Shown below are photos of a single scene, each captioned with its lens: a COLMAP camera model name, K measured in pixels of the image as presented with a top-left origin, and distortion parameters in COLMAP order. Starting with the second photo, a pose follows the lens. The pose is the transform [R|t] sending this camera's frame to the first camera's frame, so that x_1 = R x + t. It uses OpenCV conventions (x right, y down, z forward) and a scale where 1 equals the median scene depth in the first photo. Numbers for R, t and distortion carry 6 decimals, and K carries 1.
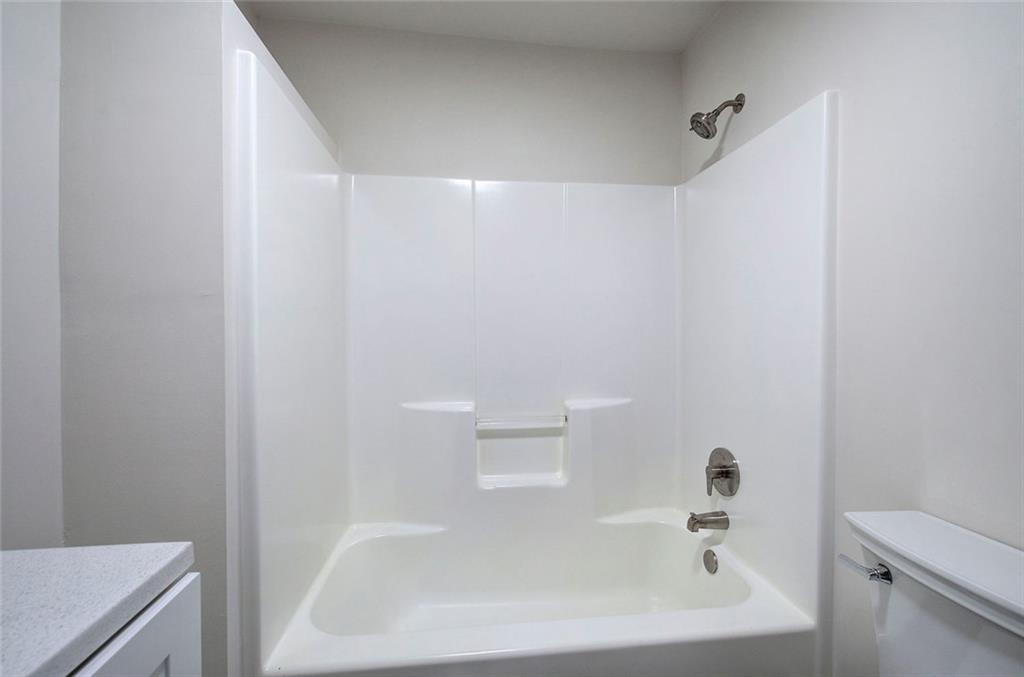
lens RADIAL K [[434.4, 0, 513.8], [0, 434.4, 332.2], [0, 0, 1]] dist [-0.002071, -0.000222]
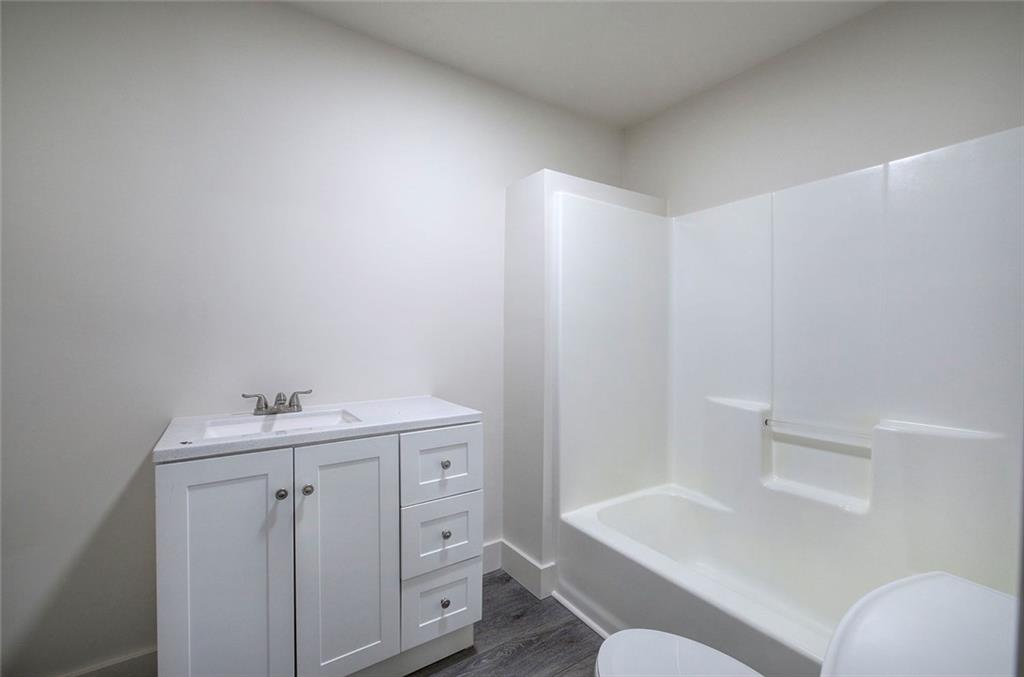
lens RADIAL K [[434.4, 0, 510.7], [0, 434.4, 336.6], [0, 0, 1]] dist [-0.002071, -0.000222]
pose [[0.436188, 0.008537, -0.899815, 0.594470], [-0.020608, 0.999787, -0.000505, 0.010151], [0.899619, 0.018764, 0.436272, -0.024851]]
